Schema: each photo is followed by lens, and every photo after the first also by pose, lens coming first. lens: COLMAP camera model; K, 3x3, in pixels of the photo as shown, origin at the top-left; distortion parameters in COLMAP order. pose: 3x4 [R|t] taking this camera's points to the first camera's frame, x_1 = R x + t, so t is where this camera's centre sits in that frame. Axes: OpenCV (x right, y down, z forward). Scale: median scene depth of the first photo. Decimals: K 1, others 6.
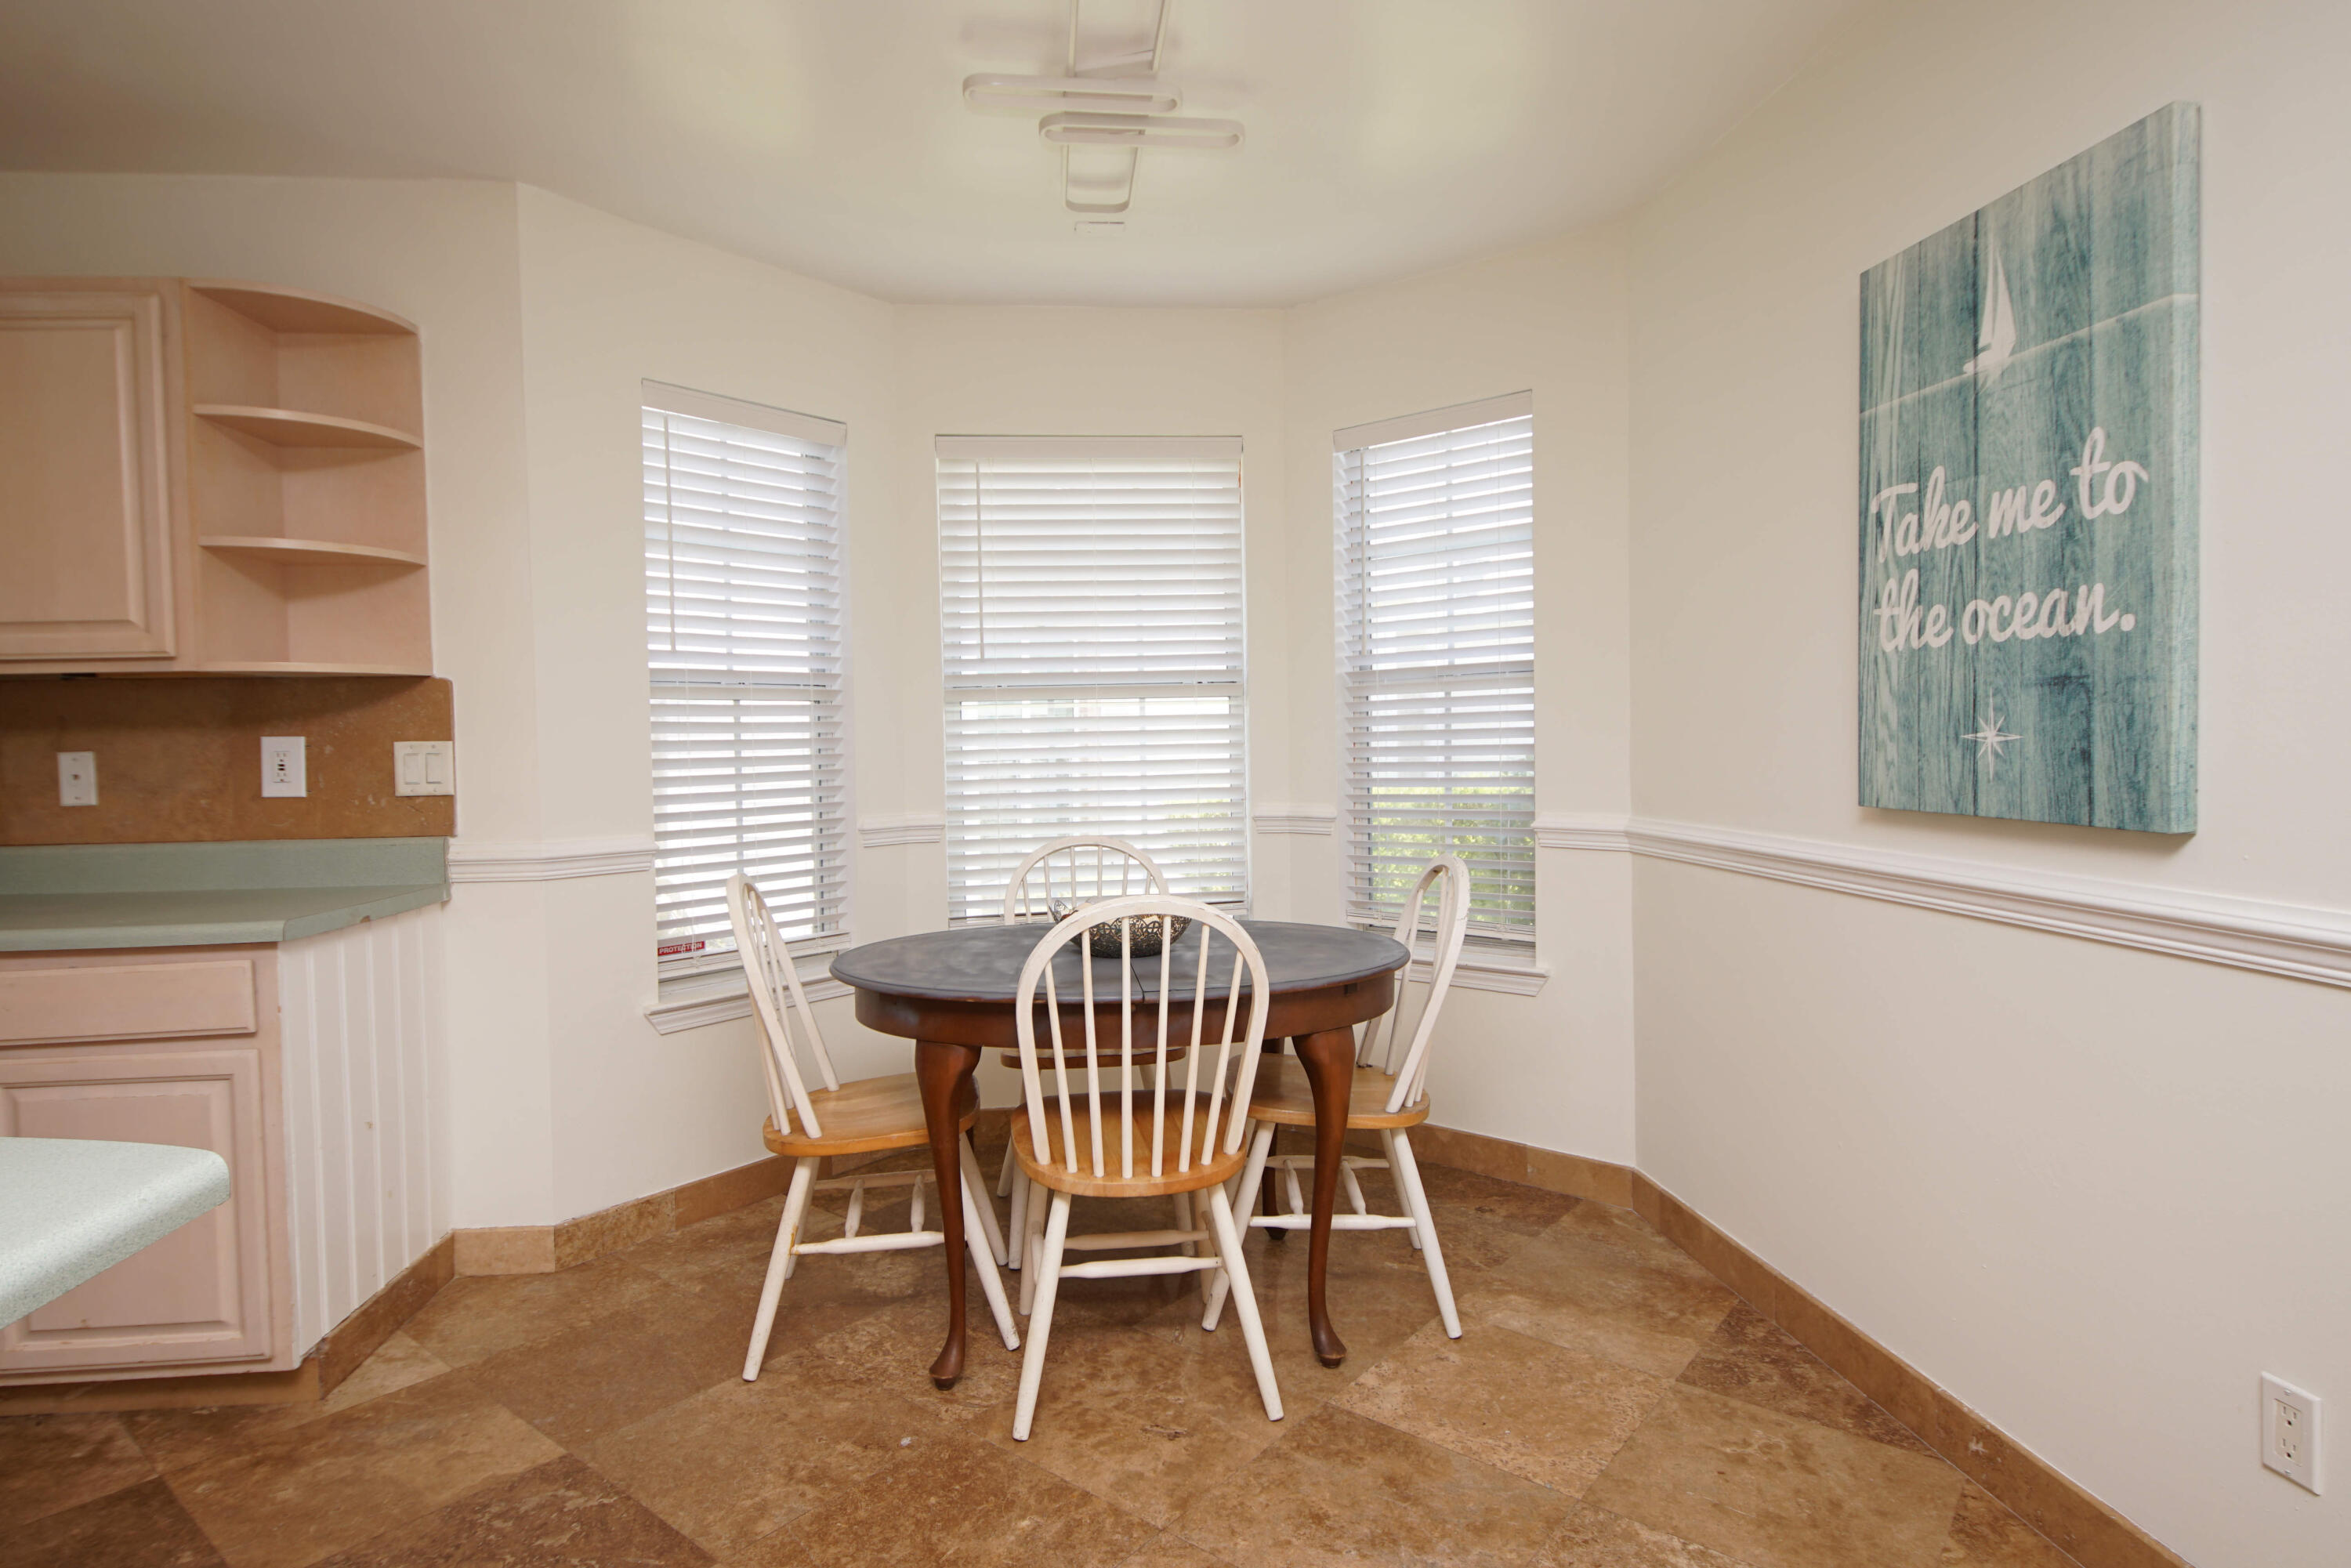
lens RADIAL K [[1258.3, 0, 1148.0], [0, 1258.3, 769.2], [0, 0, 1]] dist [0.035918, -0.030071]
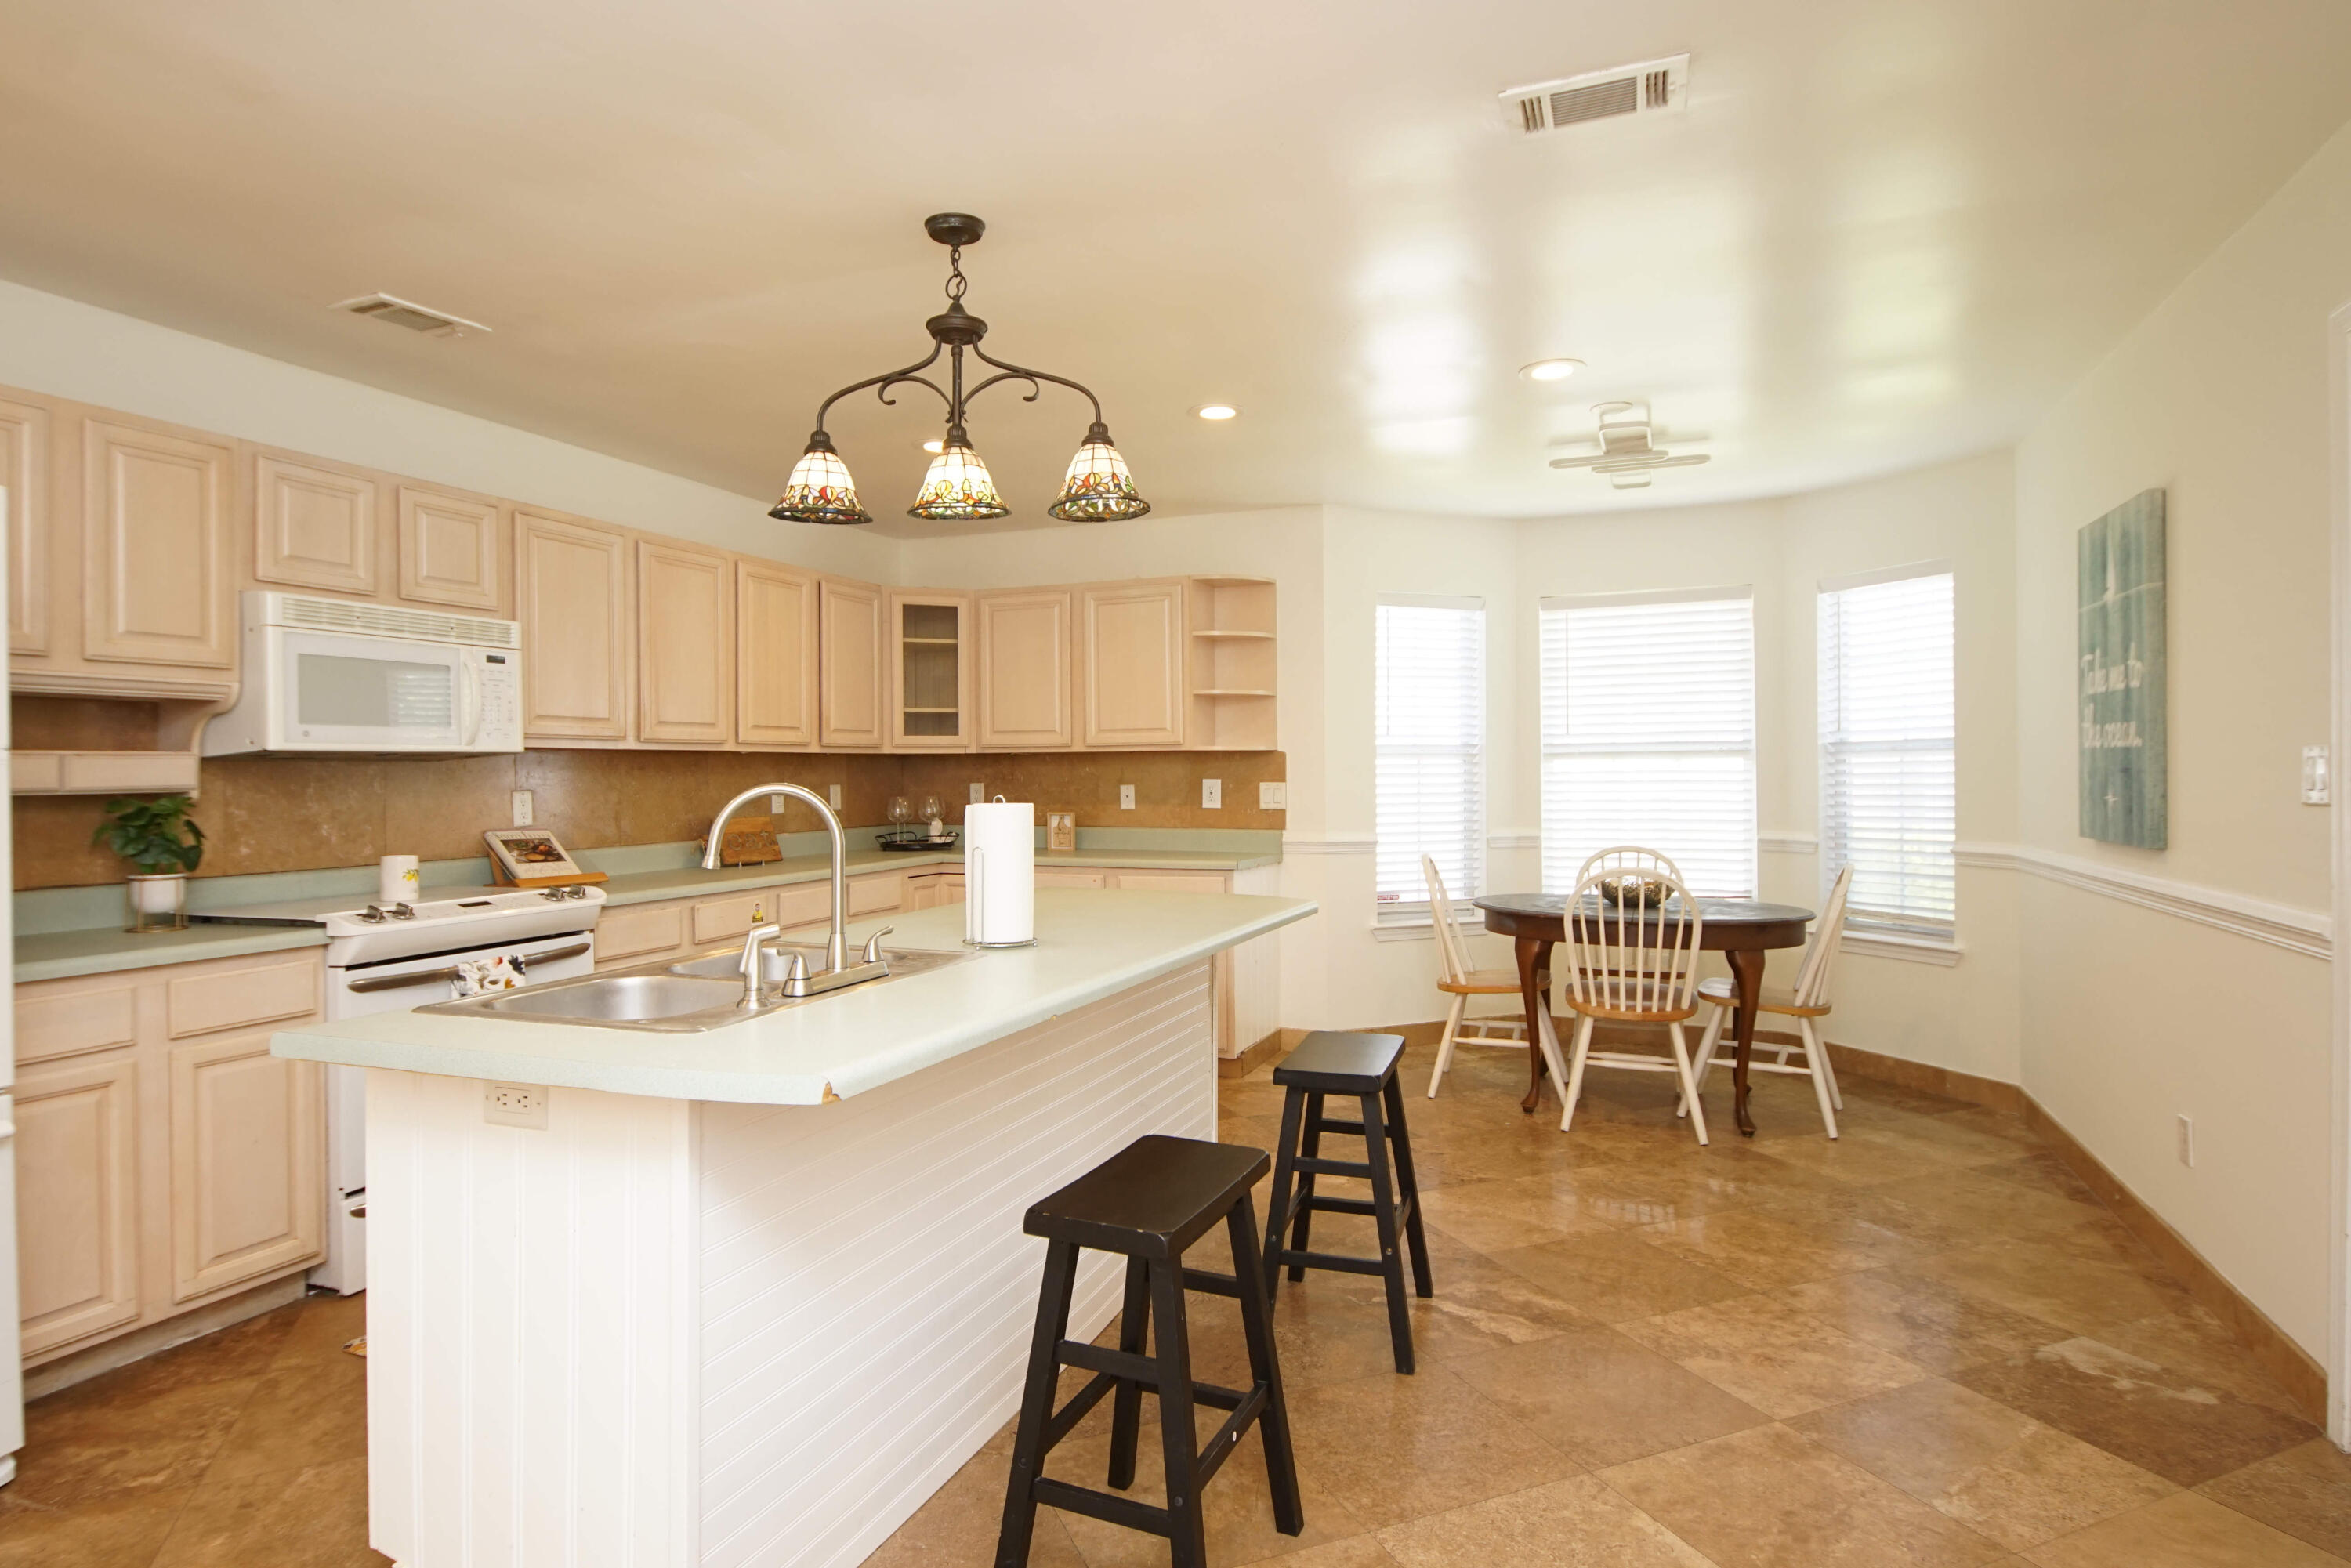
lens RADIAL K [[1258.3, 0, 1154.8], [0, 1258.3, 768.8], [0, 0, 1]] dist [0.035918, -0.030071]
pose [[0.884406, 0.011631, -0.466574, 0.226583], [-0.022712, 0.999578, -0.018134, -0.003573], [0.466166, 0.026634, 0.884296, -0.980261]]
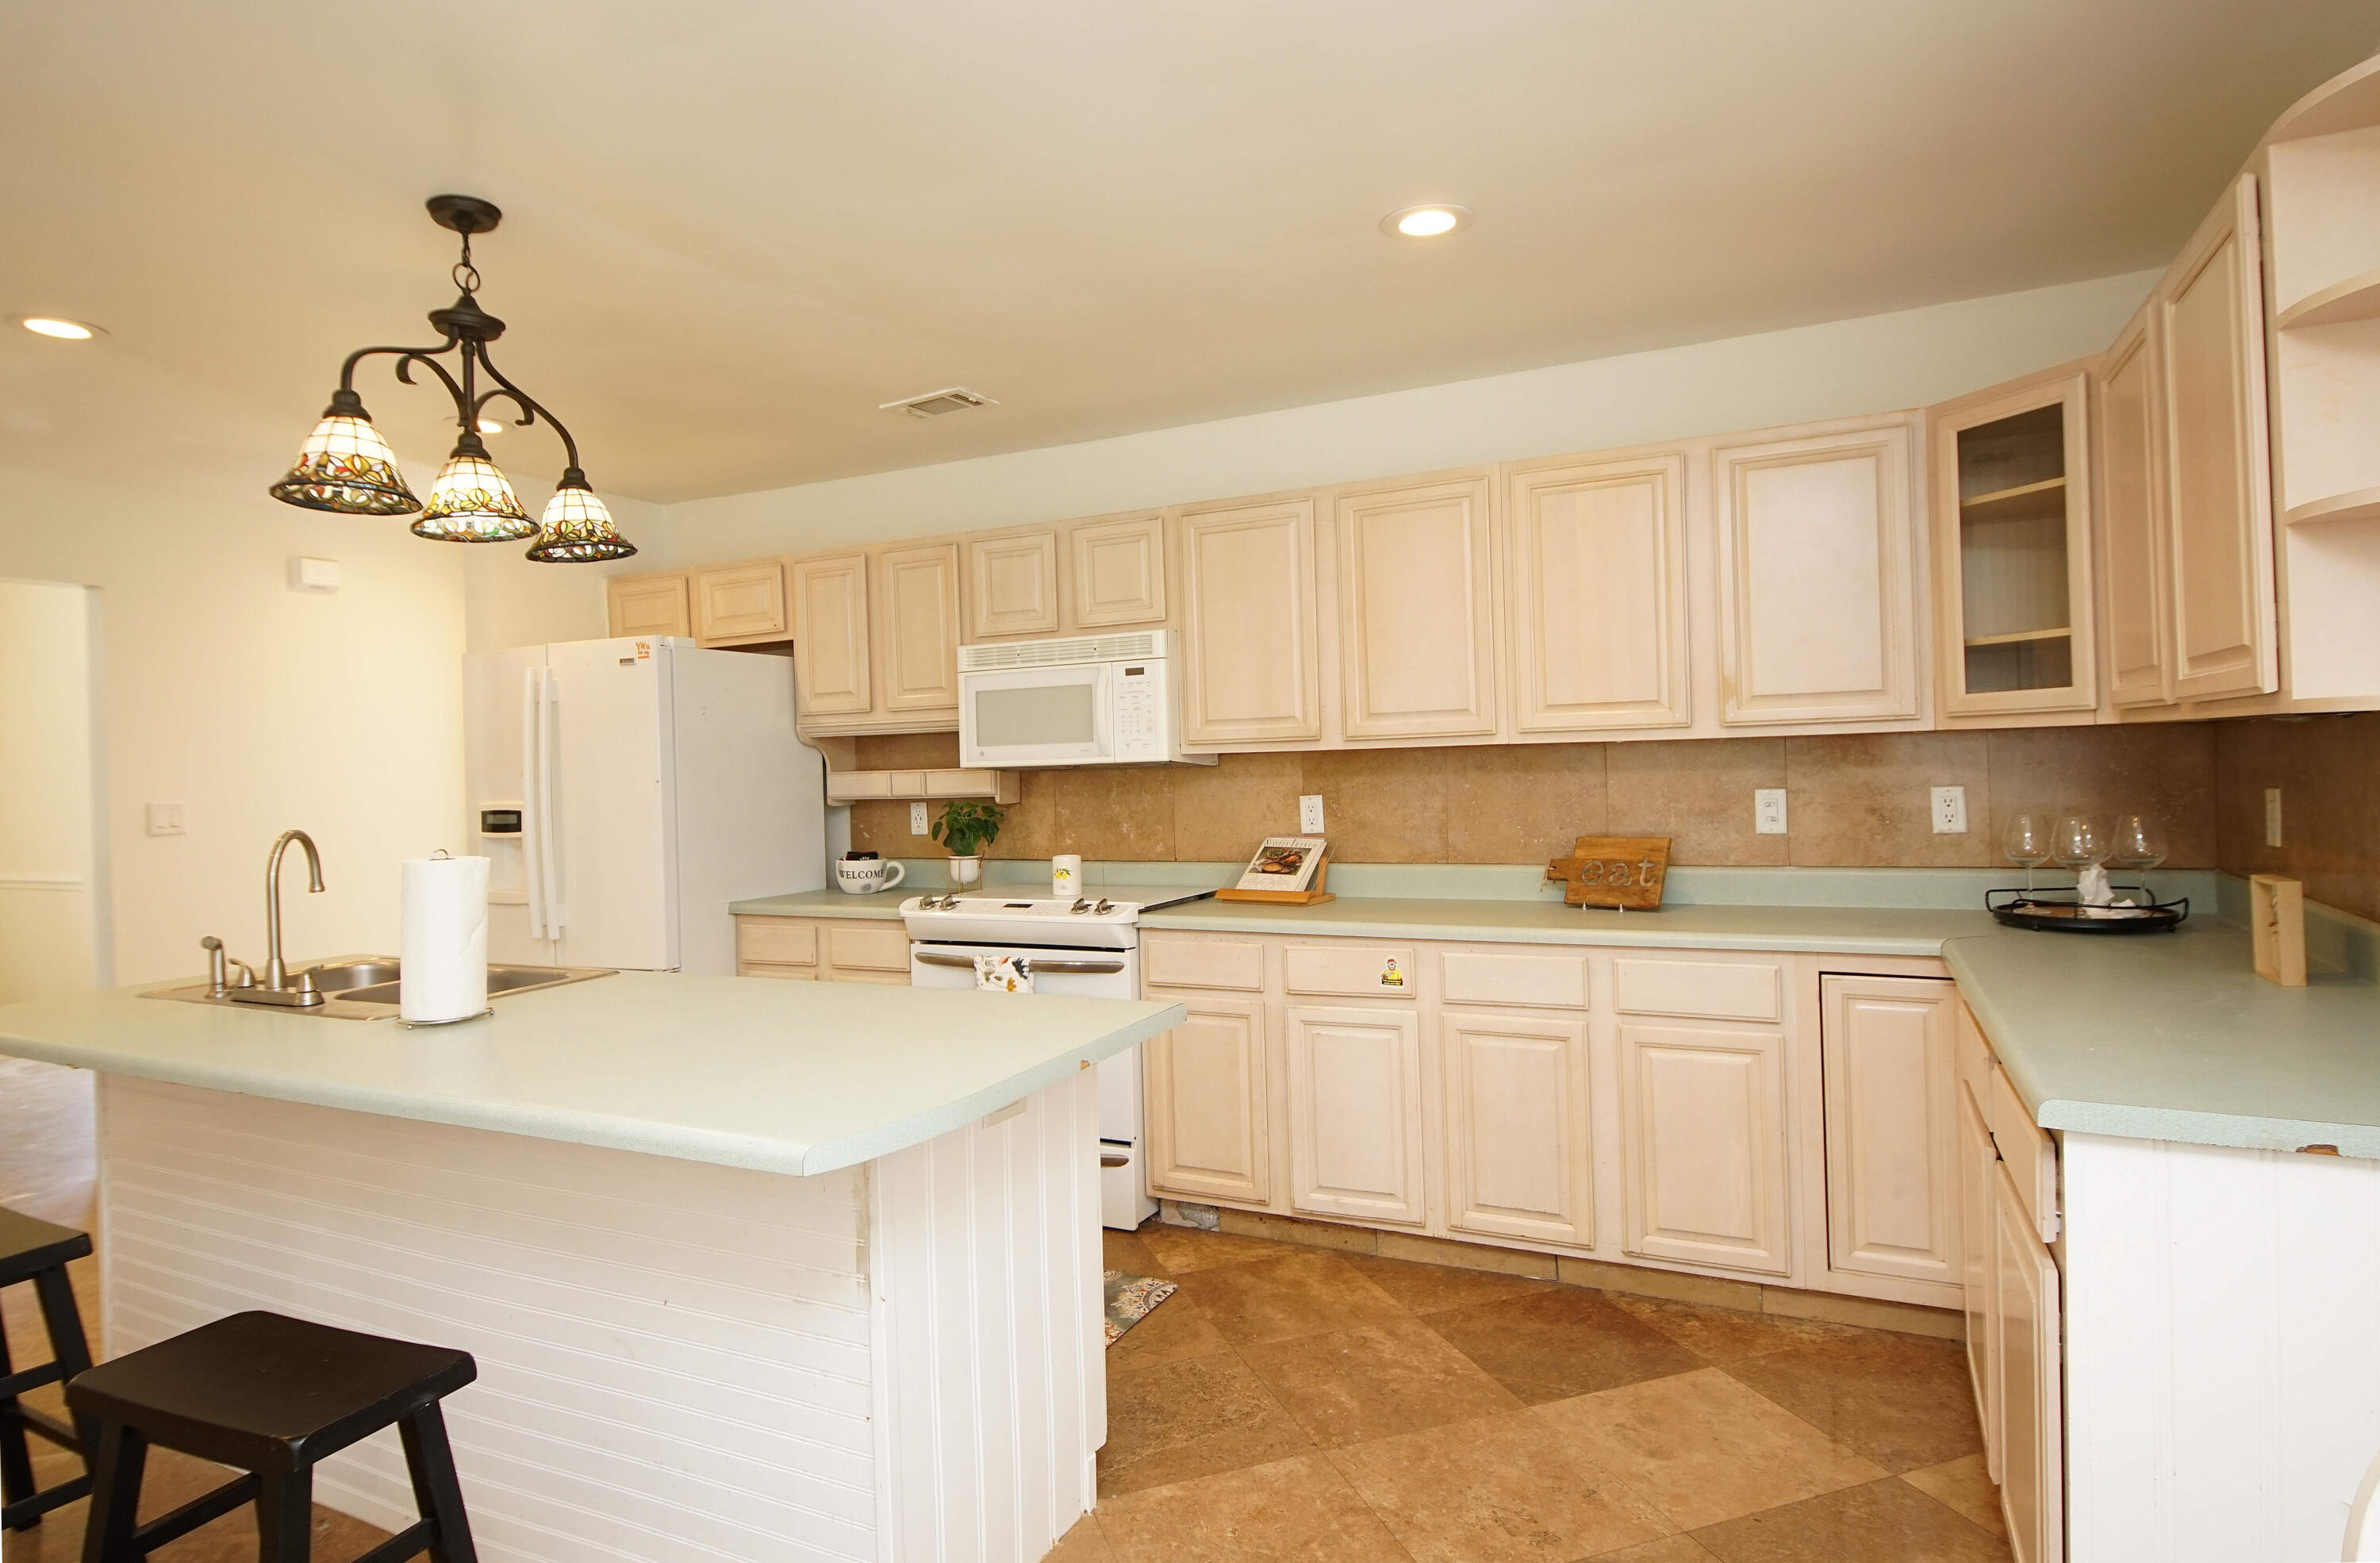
lens RADIAL K [[1292.7, 0, 1178.1], [0, 1292.7, 767.5], [0, 0, 1]] dist [0.025654, -0.017826]
pose [[-0.525973, 0.040203, -0.849551, 0.142266], [0.015557, 0.999170, 0.037652, -0.085355], [0.850359, 0.006588, -0.526162, 0.867434]]
